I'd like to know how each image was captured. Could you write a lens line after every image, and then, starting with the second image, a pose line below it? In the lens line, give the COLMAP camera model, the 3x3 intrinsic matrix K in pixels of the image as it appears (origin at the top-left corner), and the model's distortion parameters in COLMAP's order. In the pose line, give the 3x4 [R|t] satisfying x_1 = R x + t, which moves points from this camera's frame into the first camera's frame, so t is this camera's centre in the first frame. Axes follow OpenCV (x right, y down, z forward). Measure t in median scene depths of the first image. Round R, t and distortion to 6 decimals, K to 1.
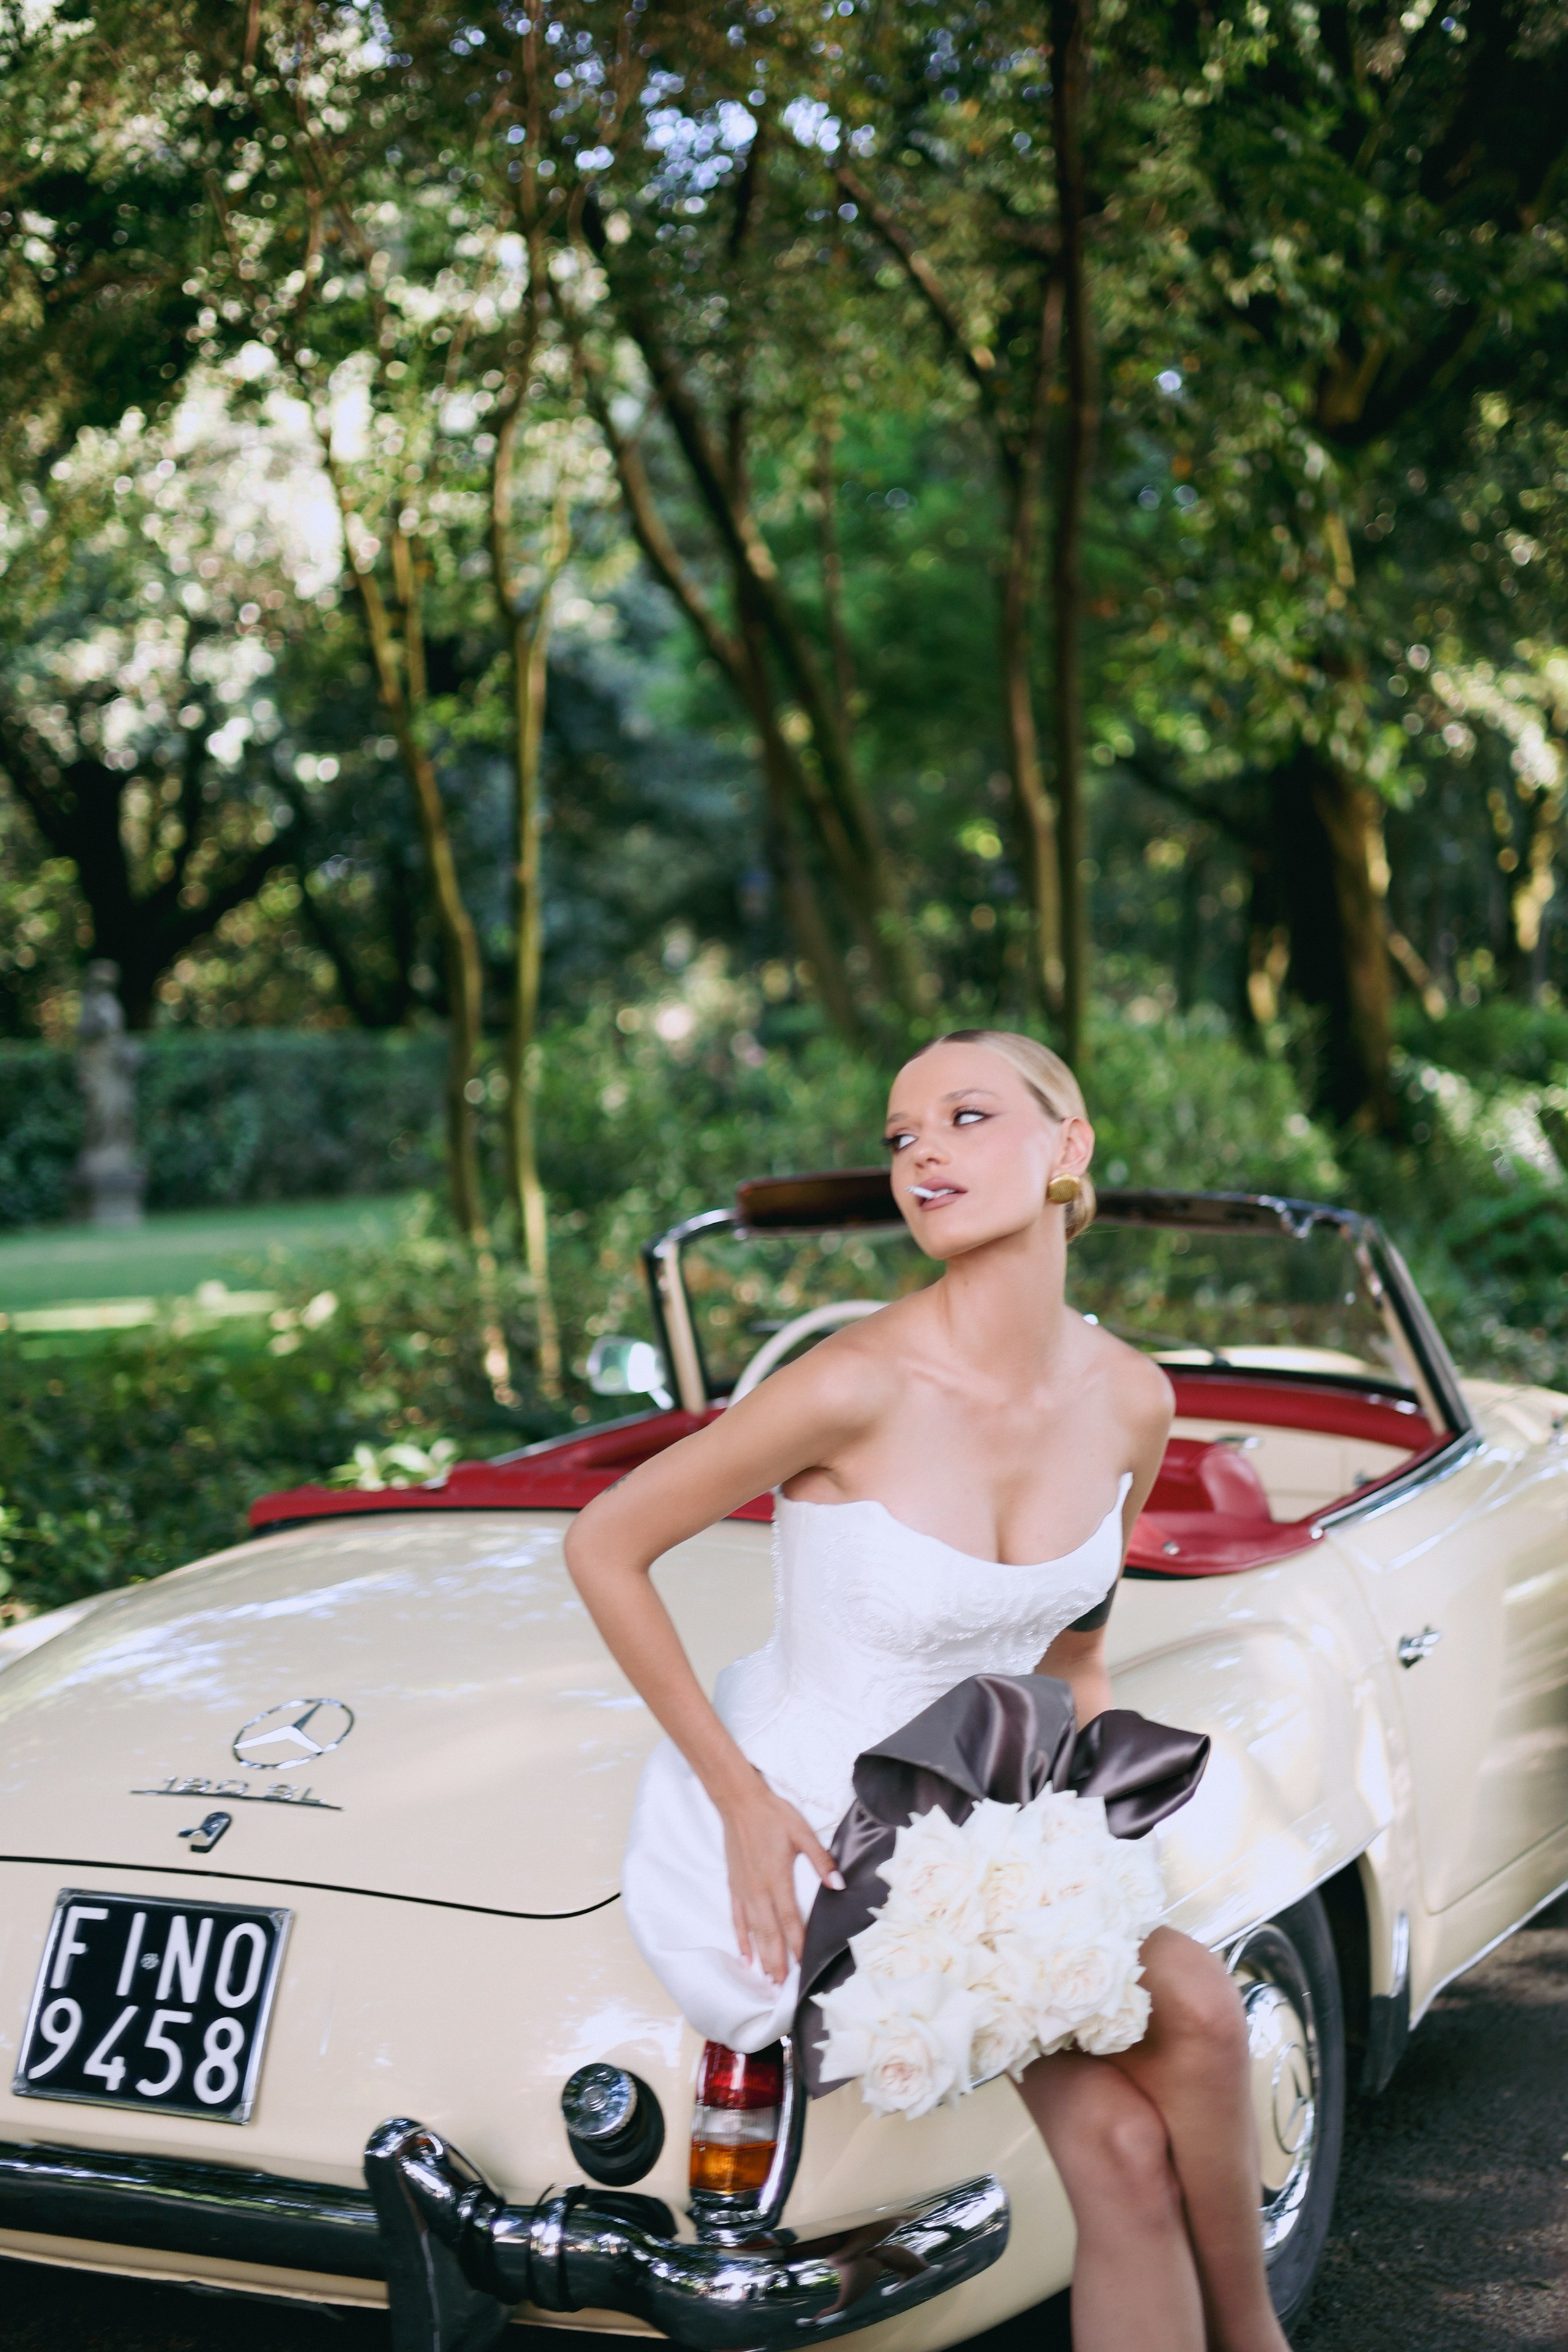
lens RADIAL K [[6199.1, 0, 785.8], [0, 6199.1, 1370.6], [0, 0, 1]] dist [0.088221, 0.038496]
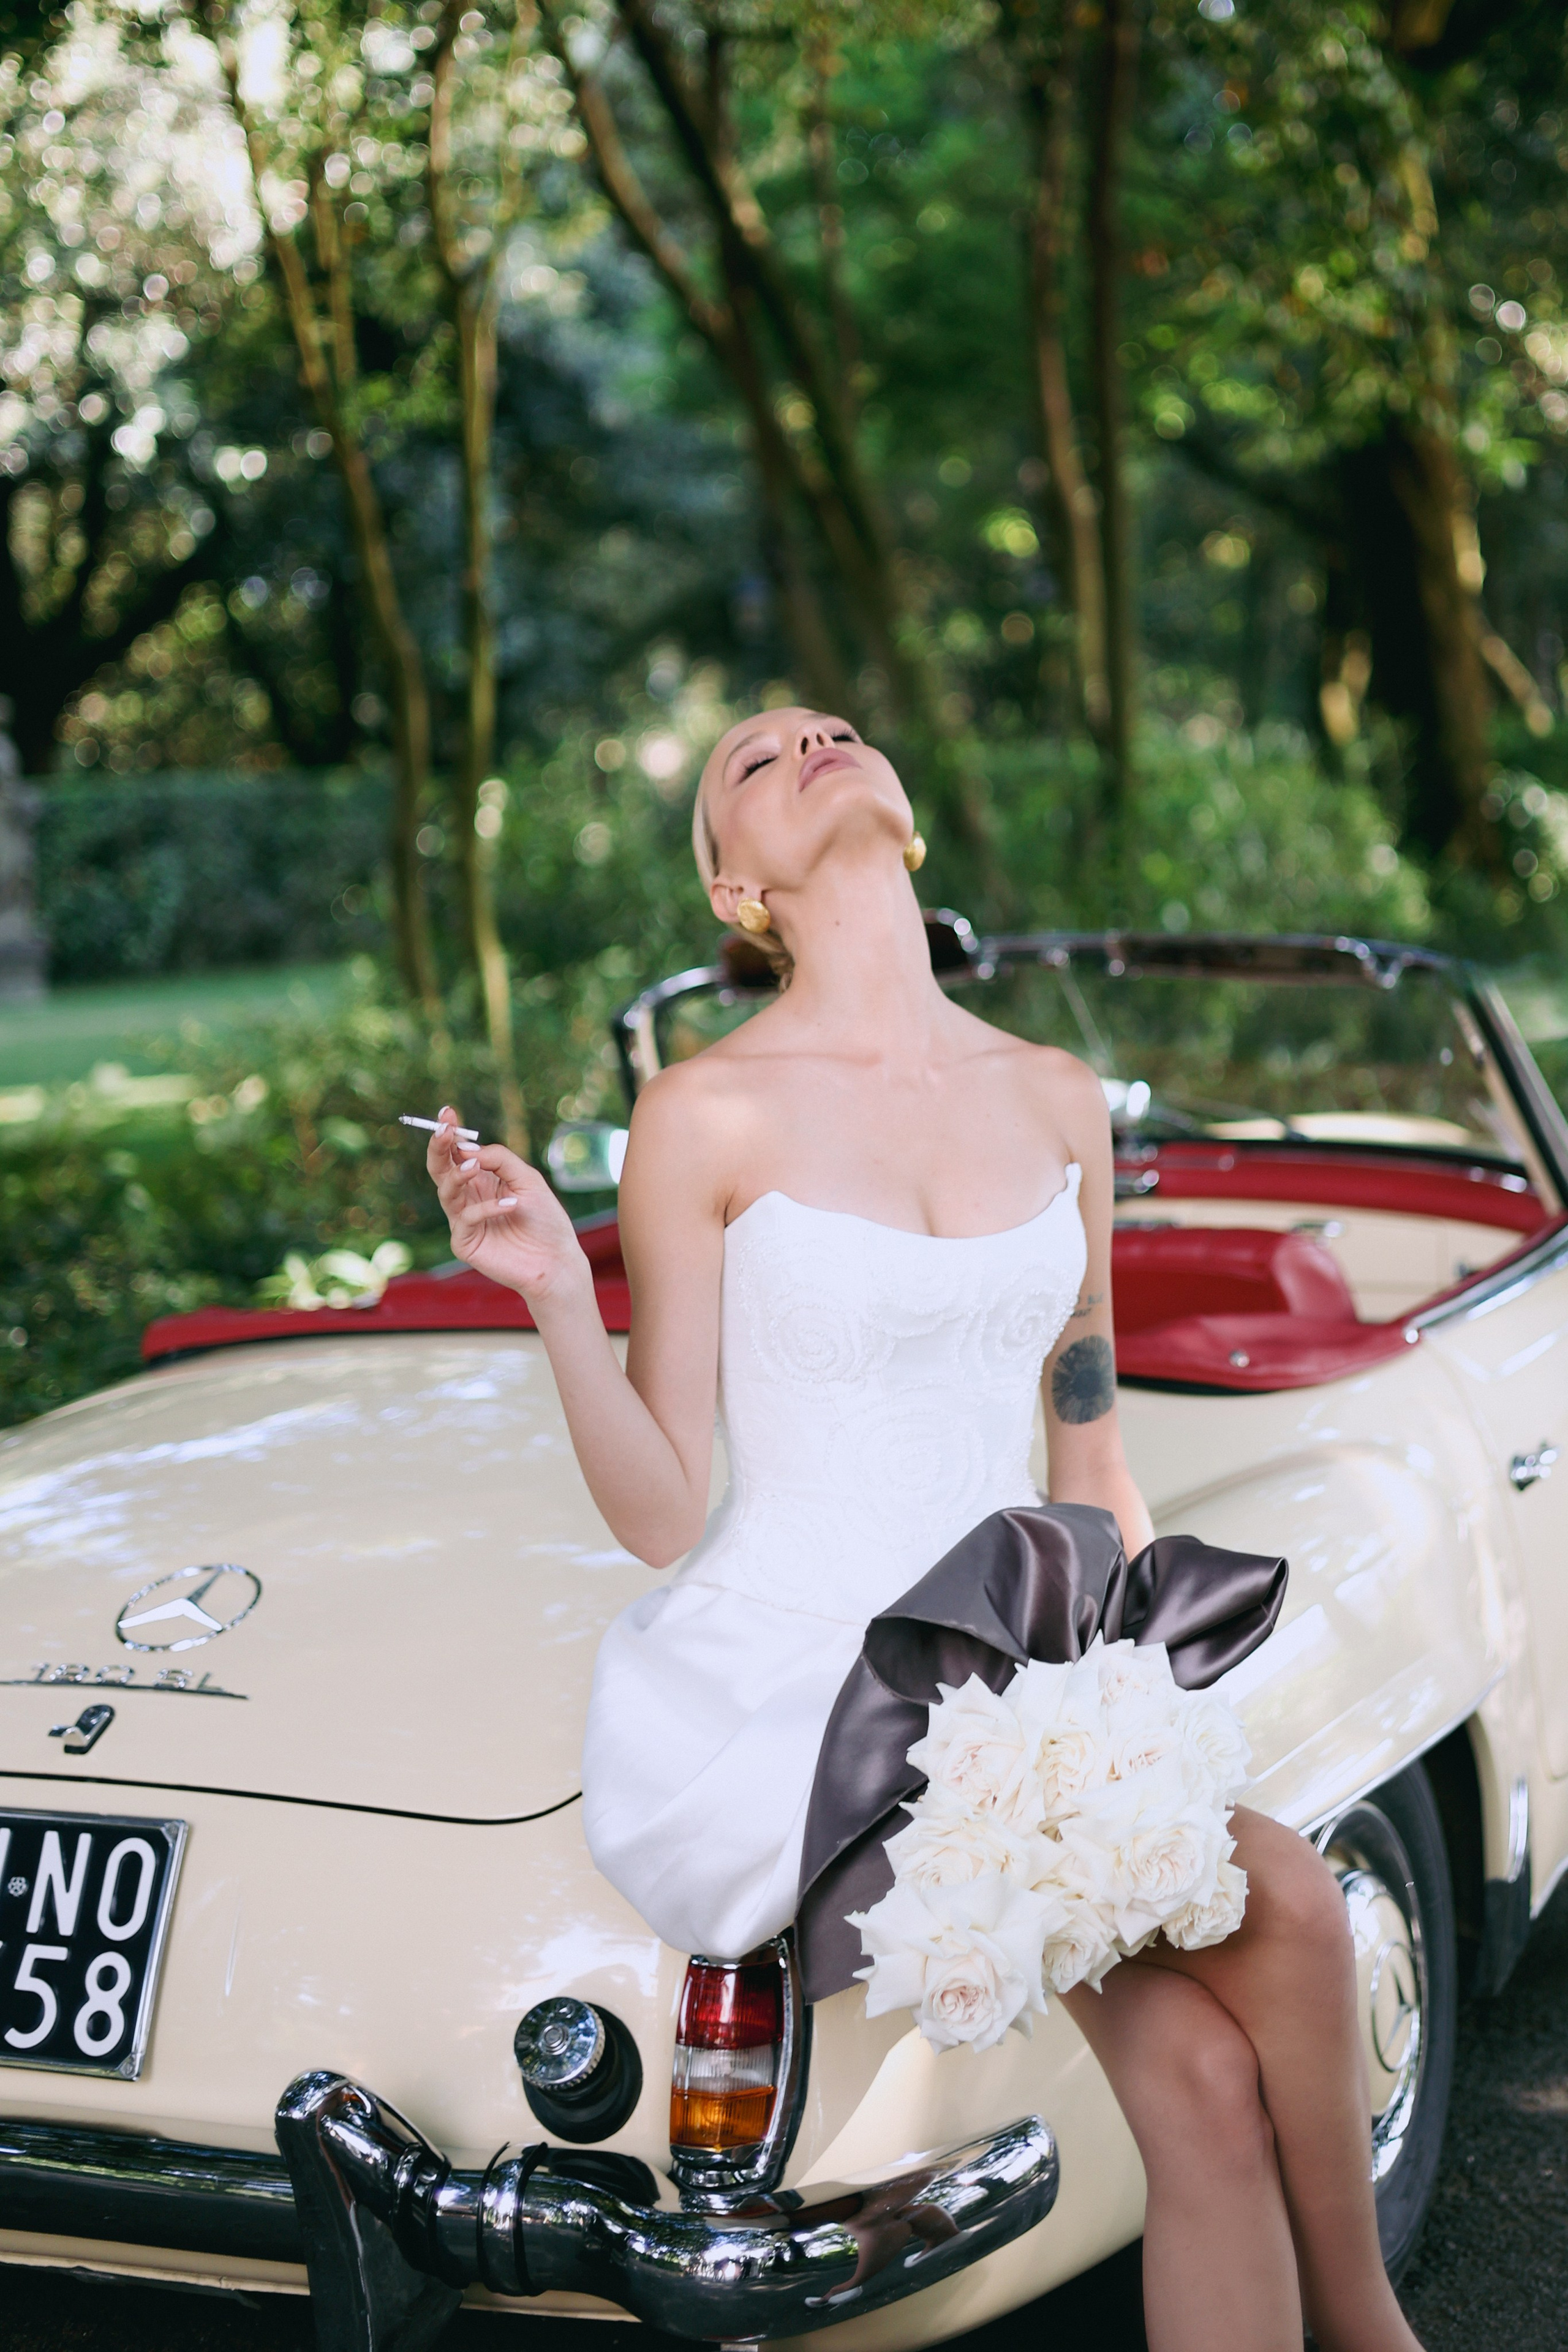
lens RADIAL K [[6199.1, 0, 785.8], [0, 6199.1, 1370.6], [0, 0, 1]] dist [0.088221, 0.038496]
pose [[0.999662, -0.020815, -0.015598, 0.011905], [0.021383, 0.999080, 0.037184, -0.002180], [0.014810, -0.037505, 0.999187, 0.136570]]
